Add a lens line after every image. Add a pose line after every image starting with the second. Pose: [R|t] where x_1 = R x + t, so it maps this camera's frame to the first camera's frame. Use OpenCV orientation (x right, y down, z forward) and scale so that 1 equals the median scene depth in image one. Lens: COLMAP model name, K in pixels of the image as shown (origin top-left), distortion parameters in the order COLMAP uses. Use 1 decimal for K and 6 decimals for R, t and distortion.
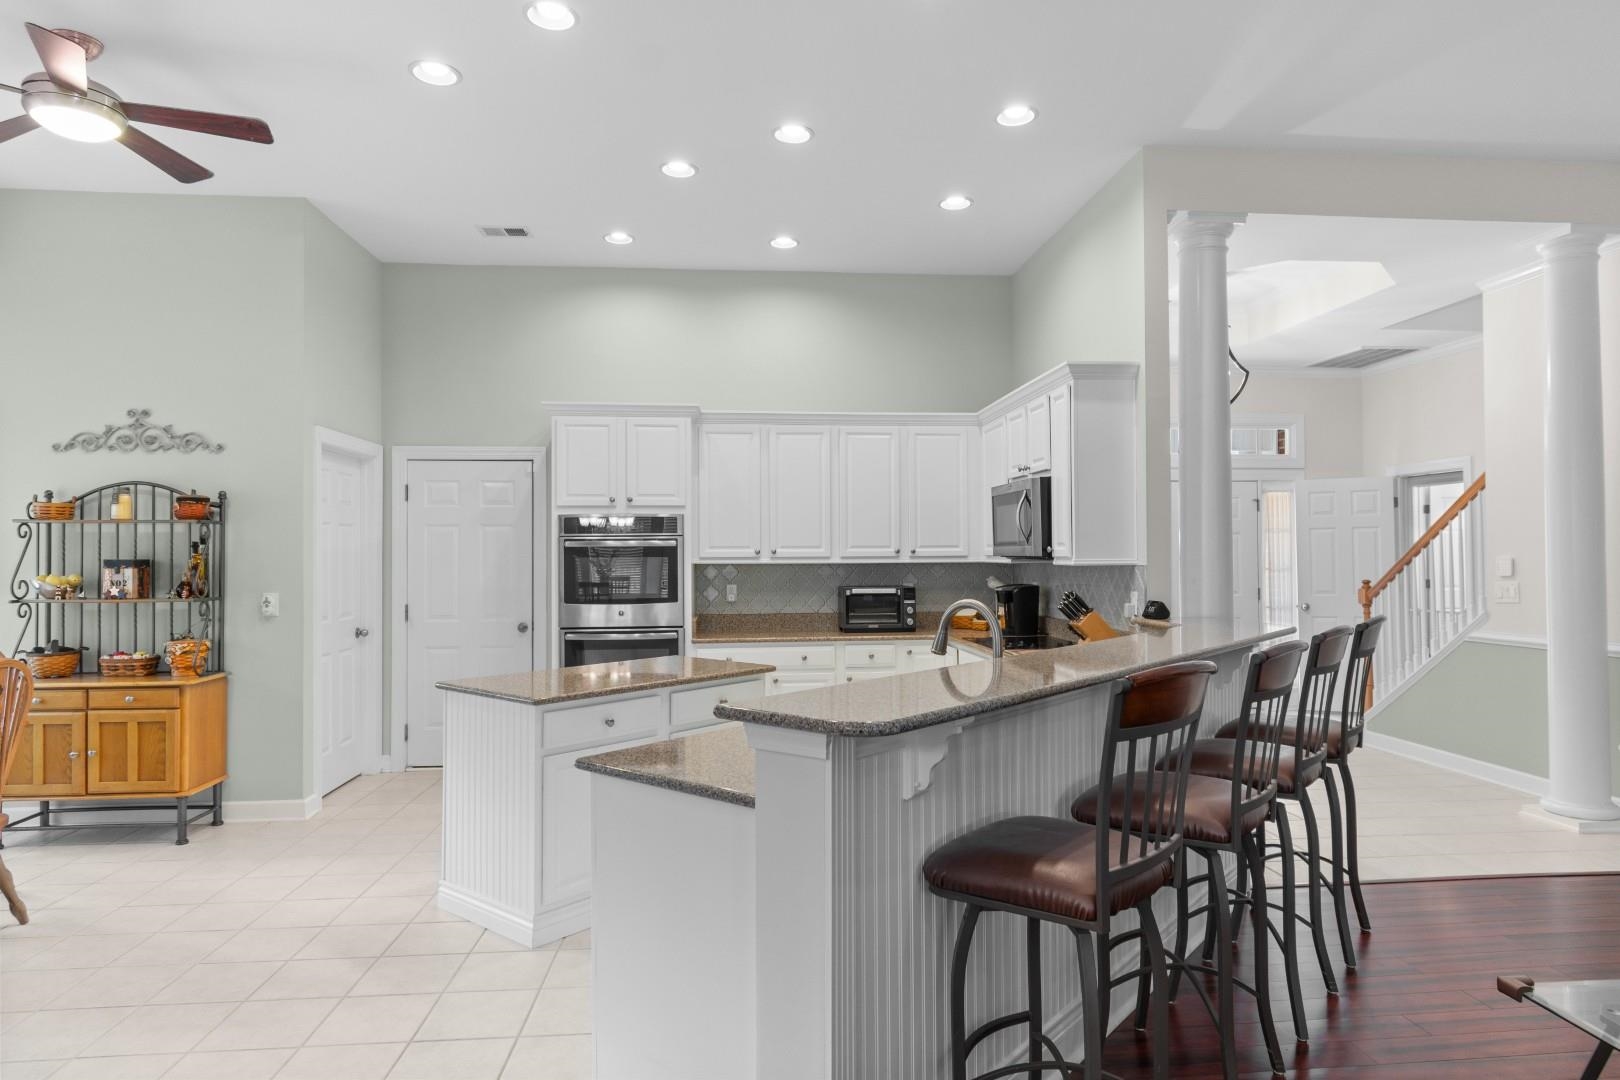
lens RADIAL K [[969.7, 0, 812.7], [0, 969.7, 540.6], [0, 0, 1]] dist [-0.000017, 0.000876]
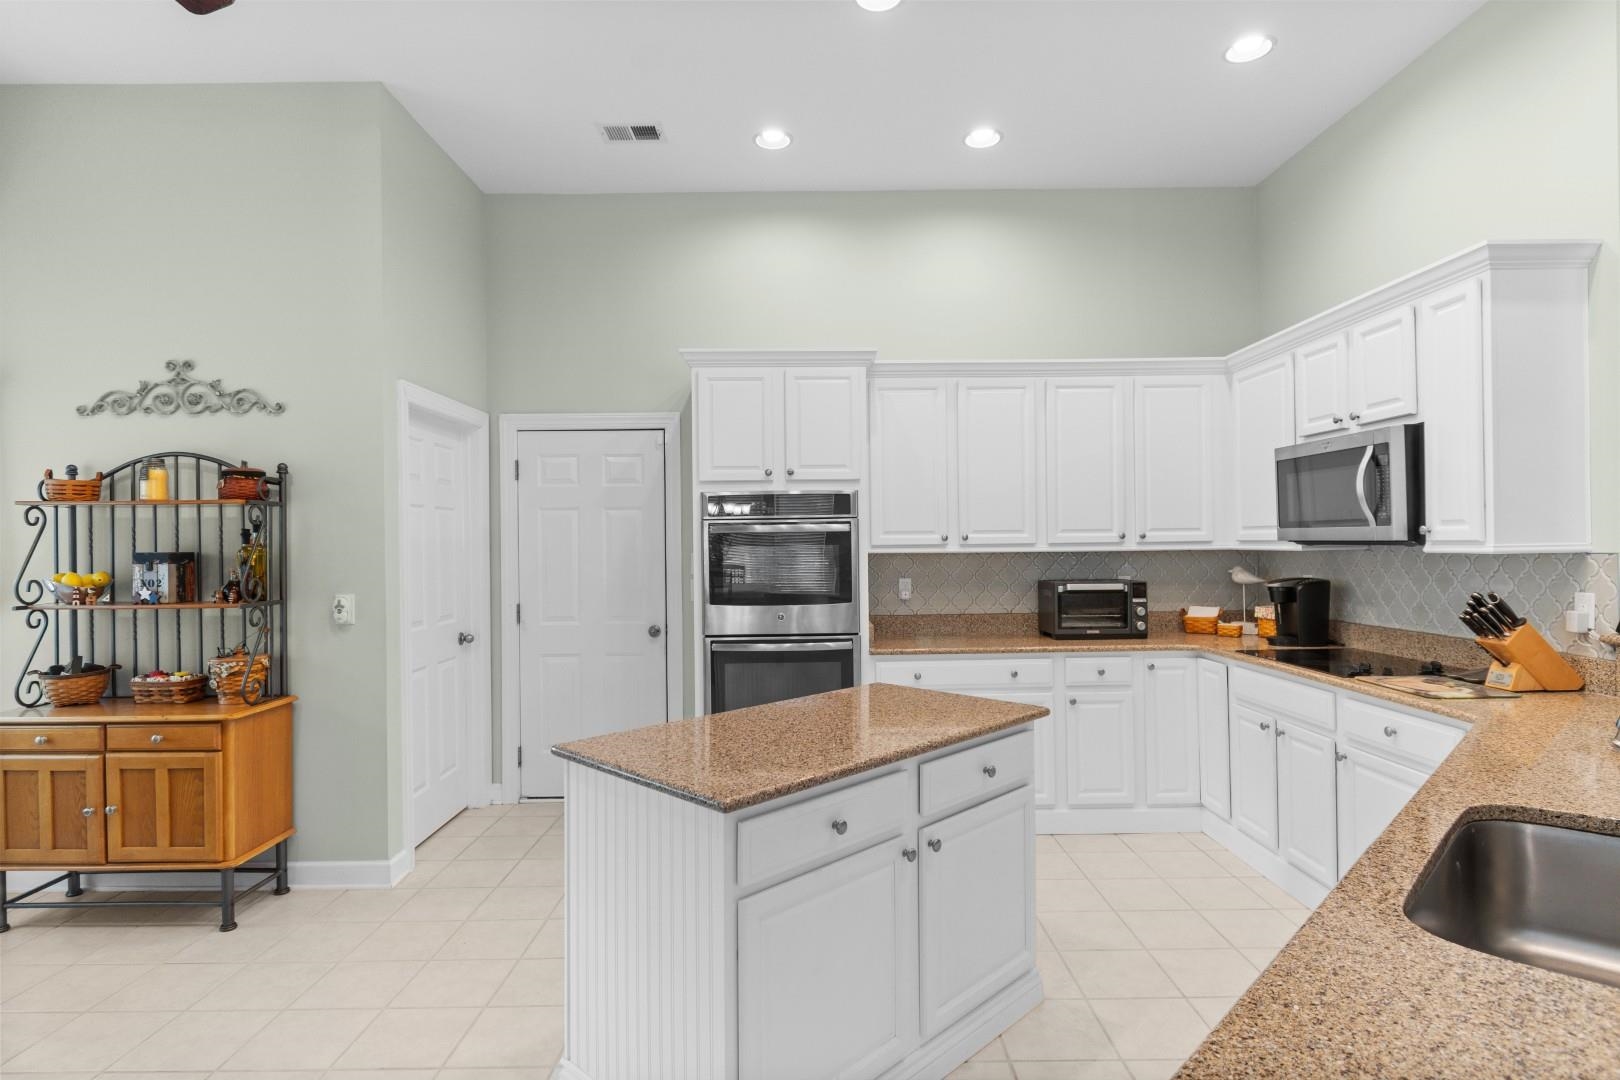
lens RADIAL K [[874.5, 0, 808.4], [0, 874.5, 541.0], [0, 0, 1]] dist [0.001501, -0.000019]
pose [[0.996221, -0.006775, -0.086592, -0.130169], [0.007848, 0.999897, 0.012052, 0.005793], [0.086501, -0.012686, 0.996171, 0.339455]]
